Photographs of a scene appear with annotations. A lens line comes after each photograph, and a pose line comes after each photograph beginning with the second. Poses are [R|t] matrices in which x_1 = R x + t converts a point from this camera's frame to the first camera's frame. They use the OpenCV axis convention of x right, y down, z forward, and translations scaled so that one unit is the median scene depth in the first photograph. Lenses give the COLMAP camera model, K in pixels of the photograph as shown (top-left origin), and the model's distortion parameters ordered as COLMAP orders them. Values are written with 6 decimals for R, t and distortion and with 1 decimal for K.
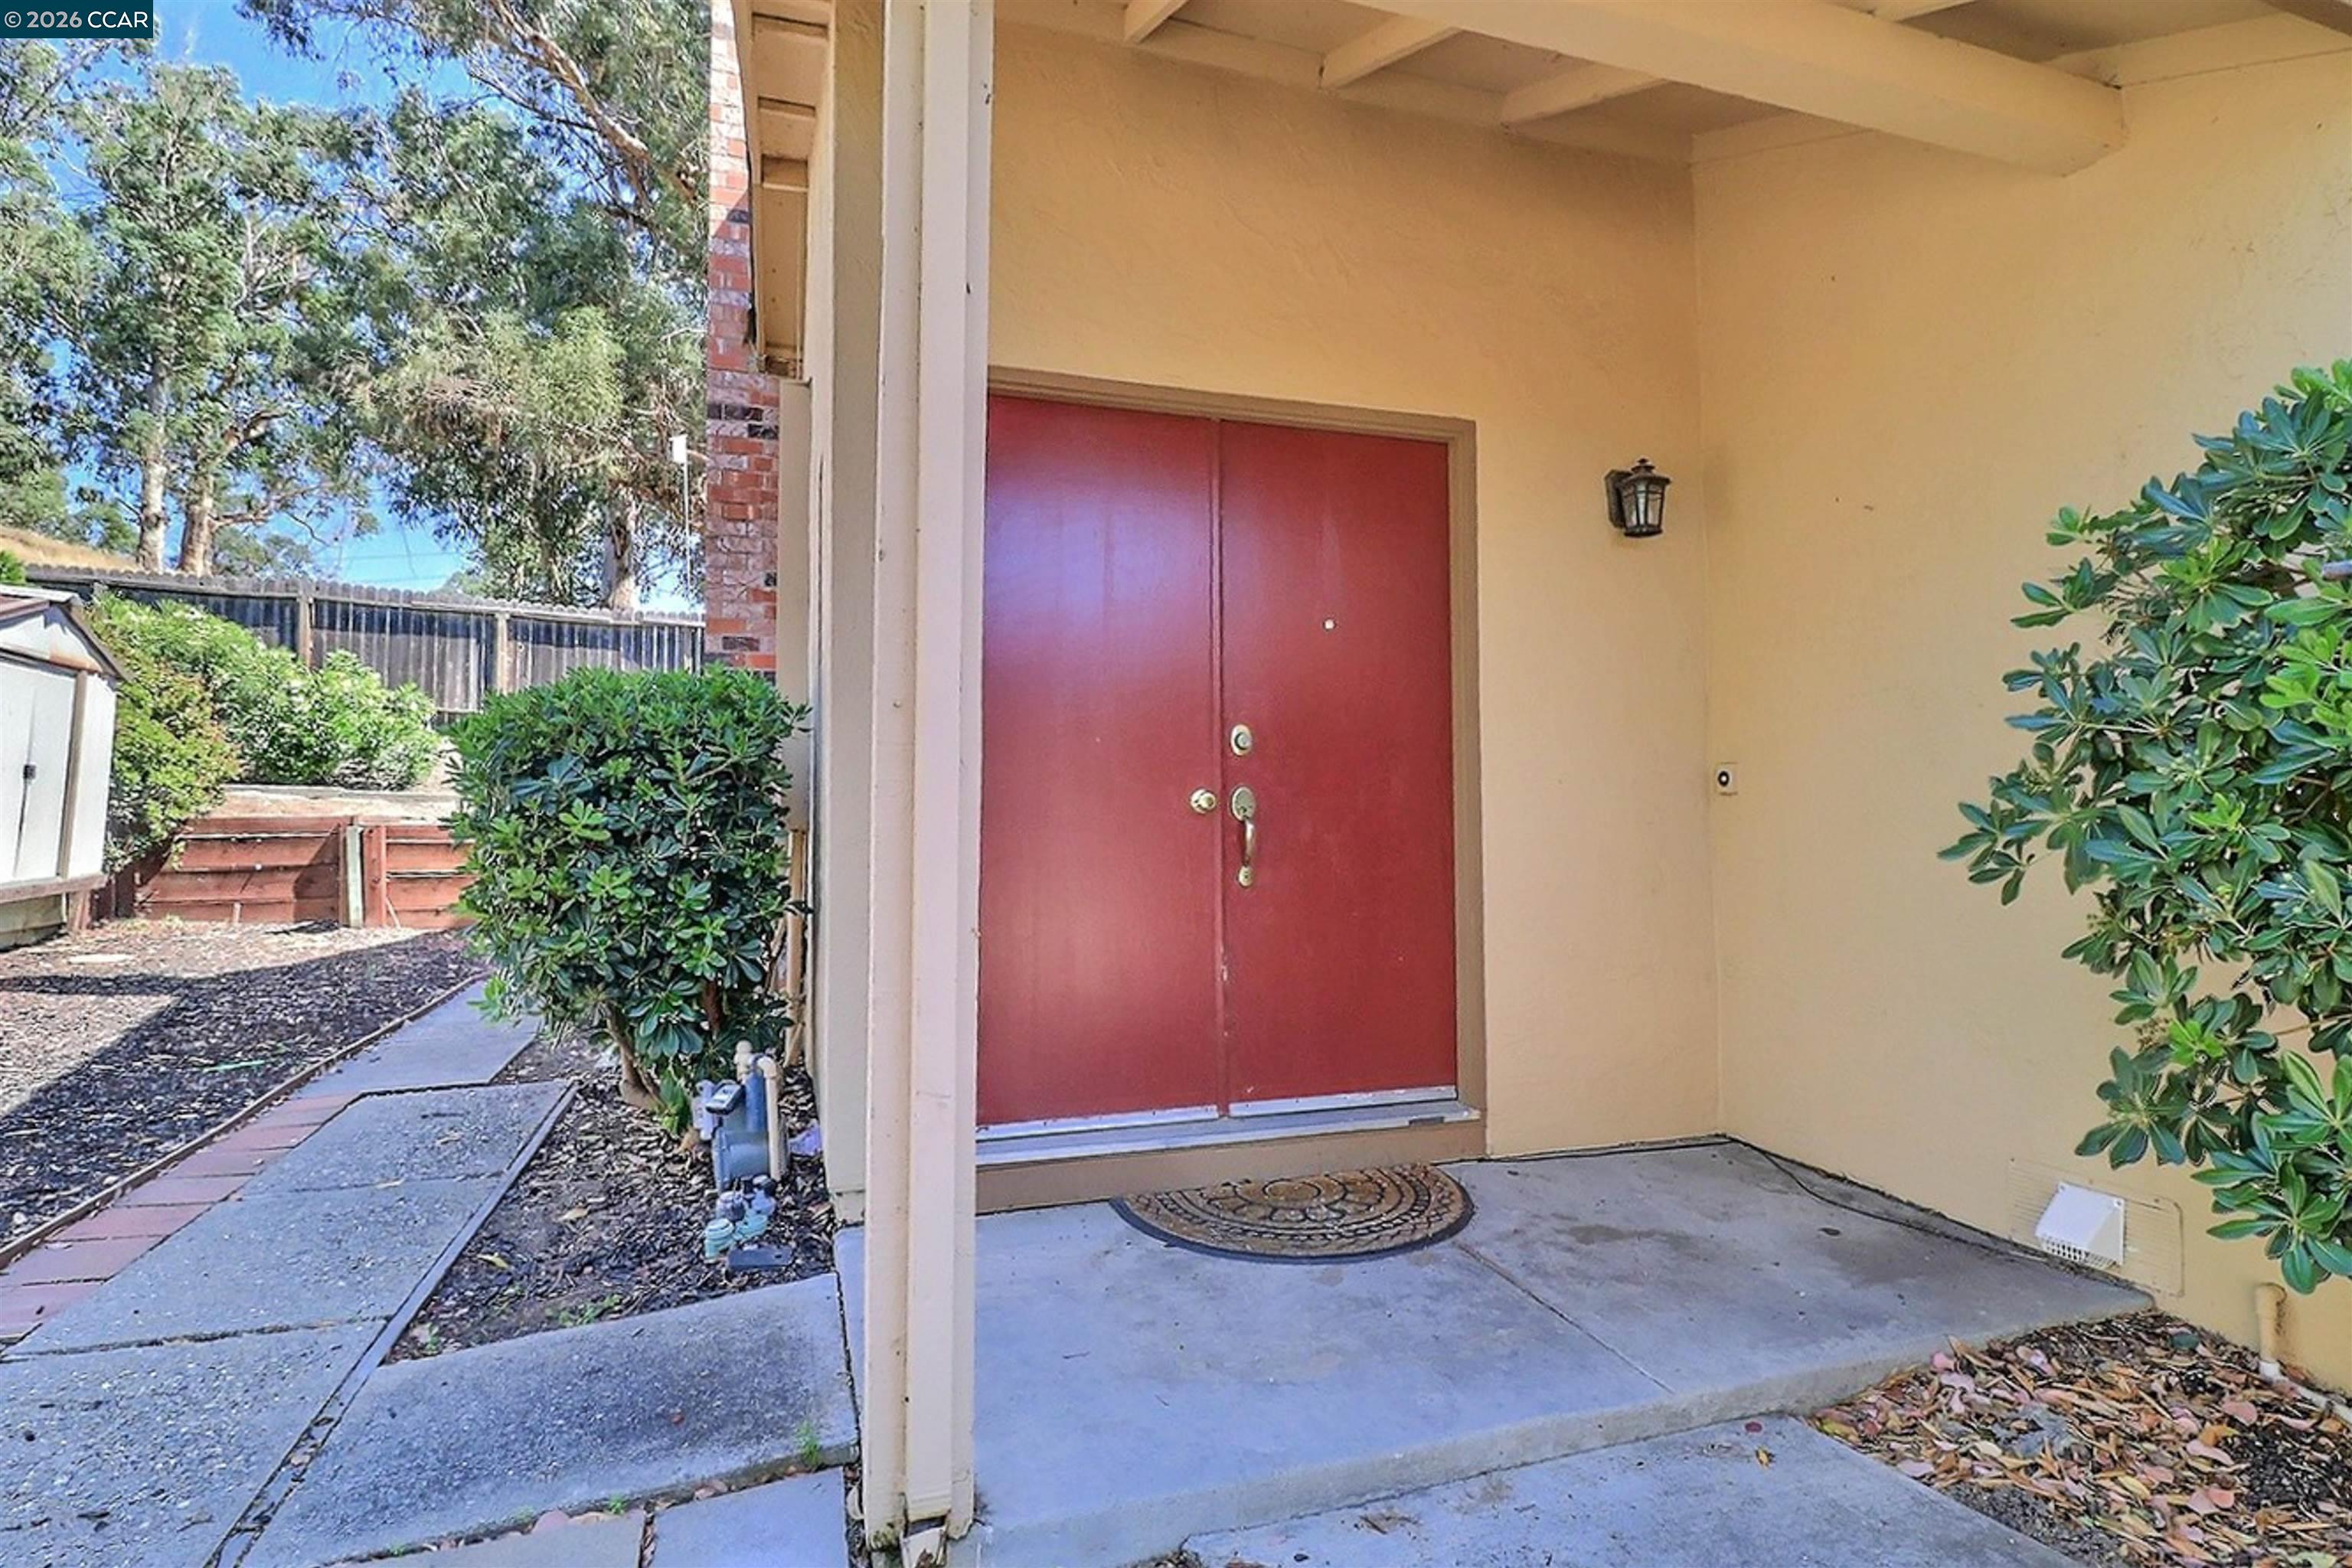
lens RADIAL K [[1186.5, 0, 1176.1], [0, 1186.5, 790.5], [0, 0, 1]] dist [-0.020535, -0.002298]
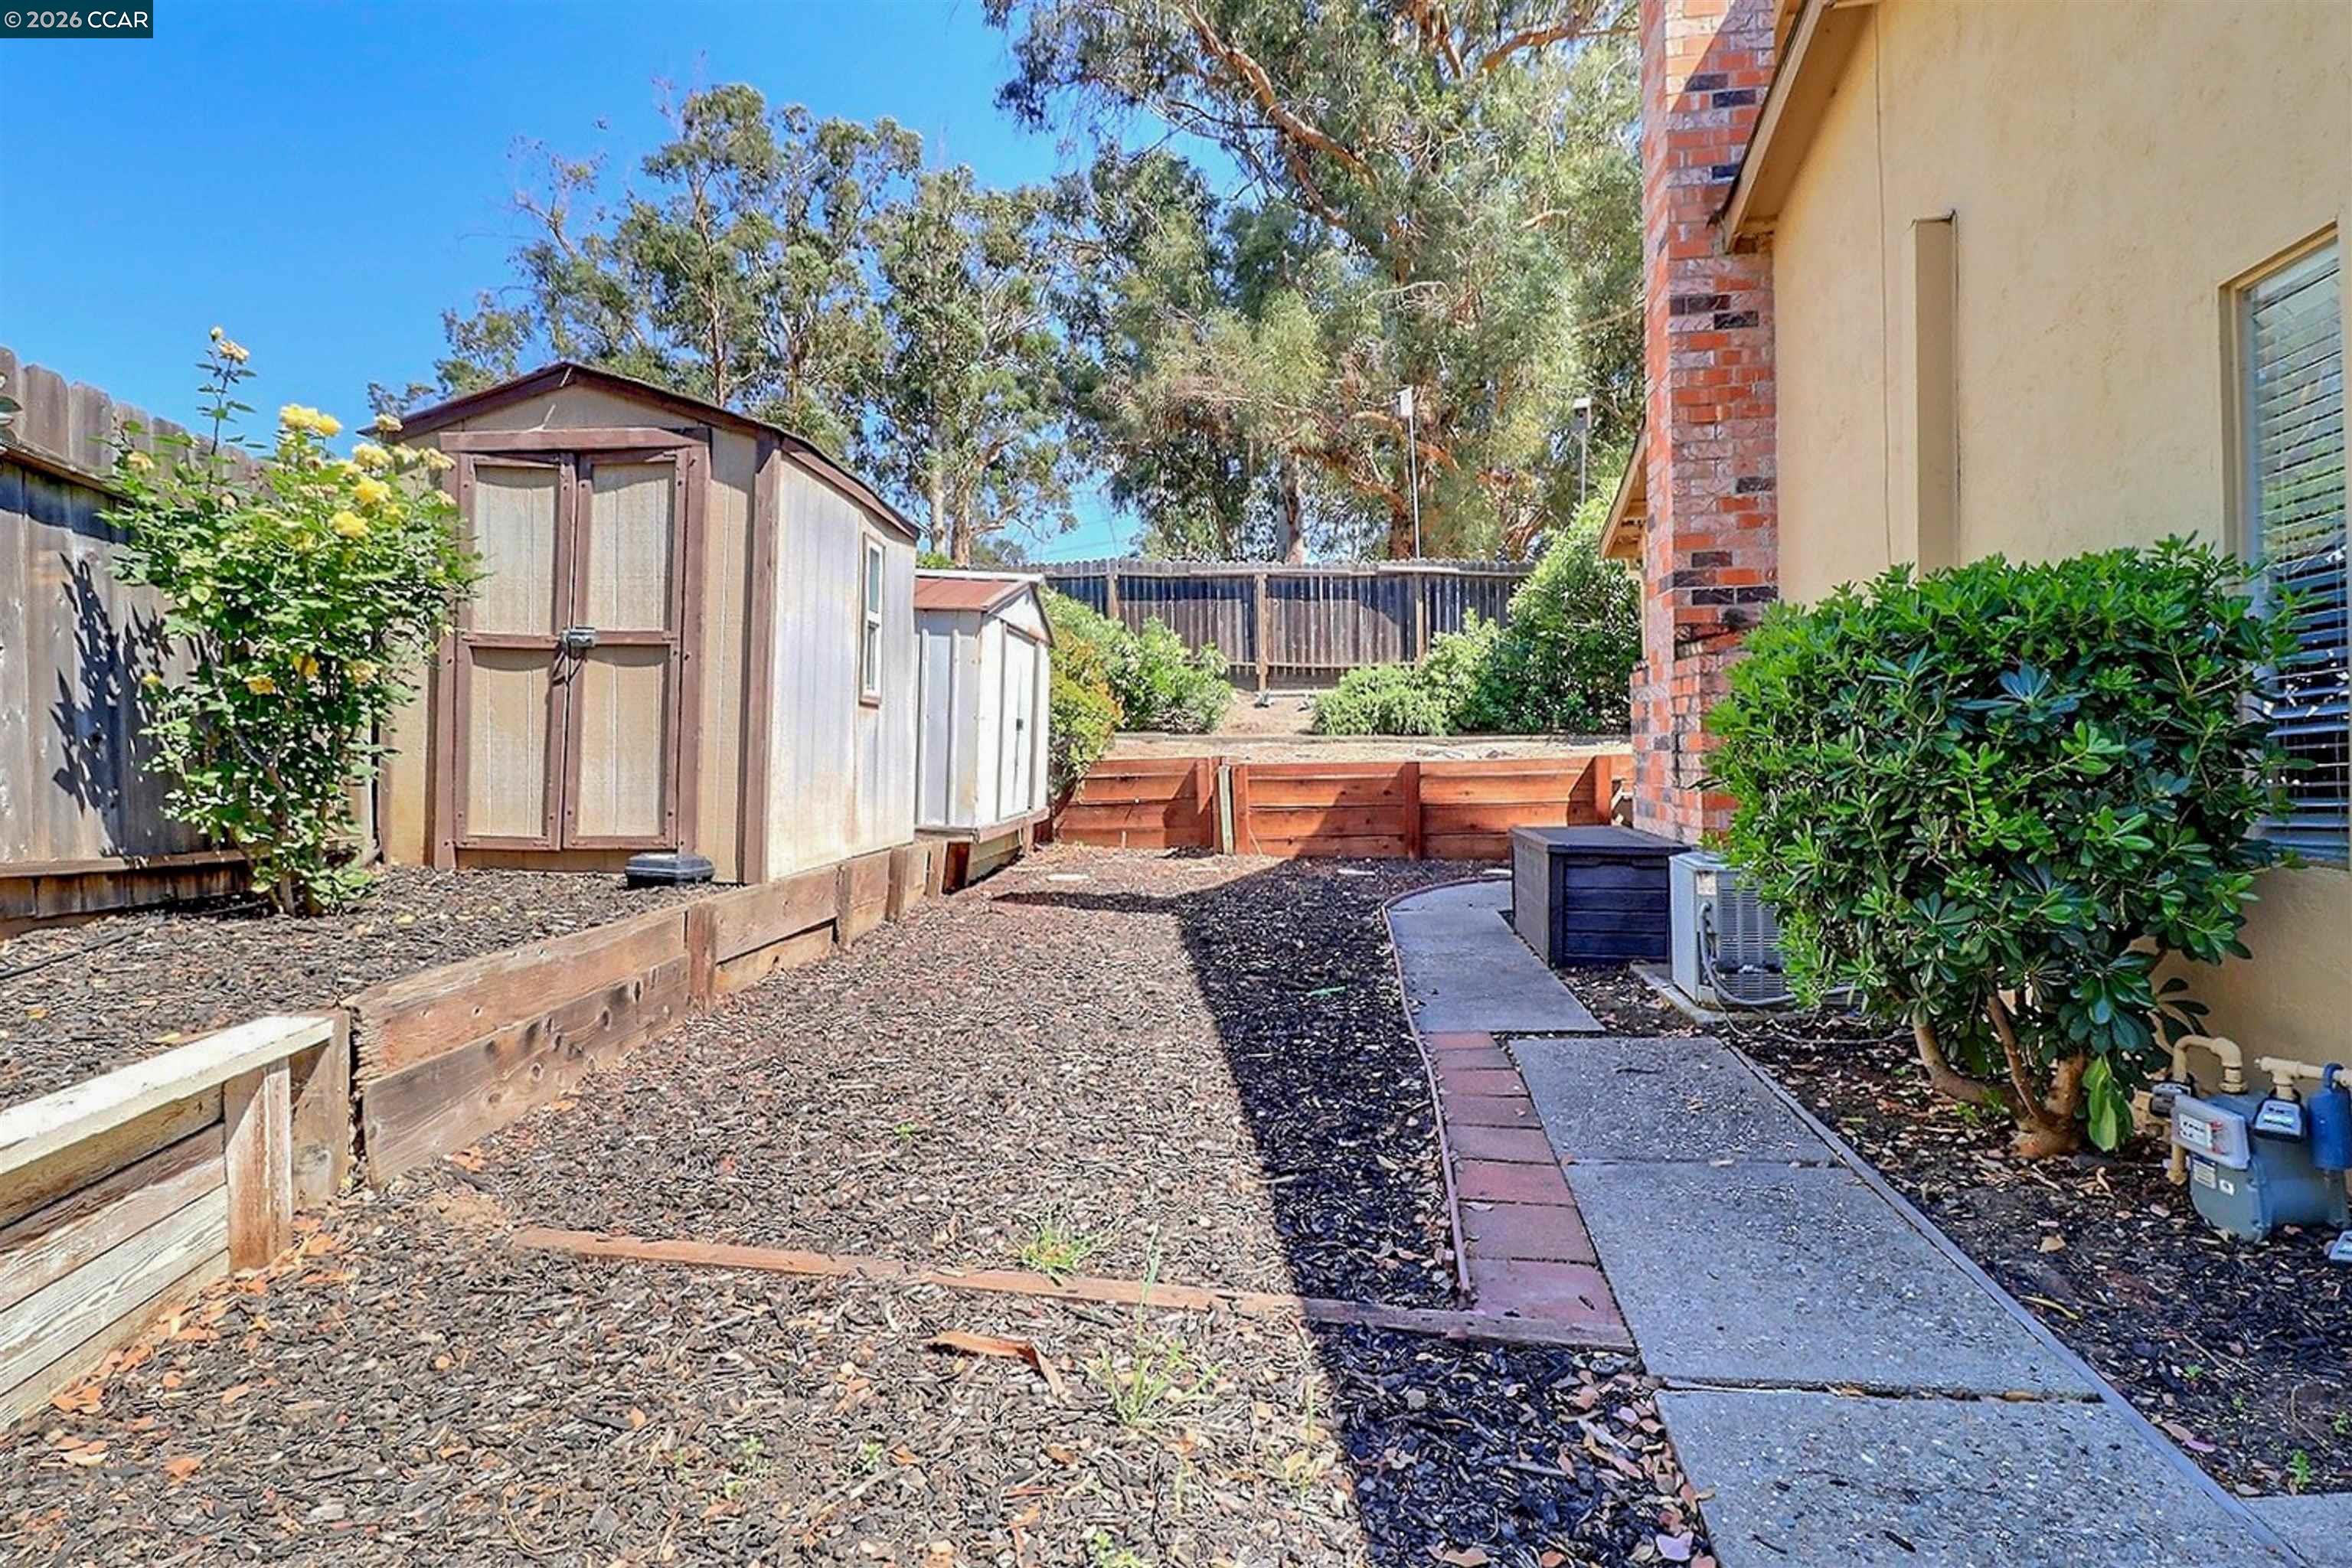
lens RADIAL K [[1098.5, 0, 1179.0], [0, 1098.5, 776.2], [0, 0, 1]] dist [-0.001982, -0.000876]
pose [[0.892402, -0.010109, -0.451128, -0.192373], [0.030438, 0.998820, 0.037831, -0.000251], [0.450214, -0.047492, 0.891657, 0.024778]]
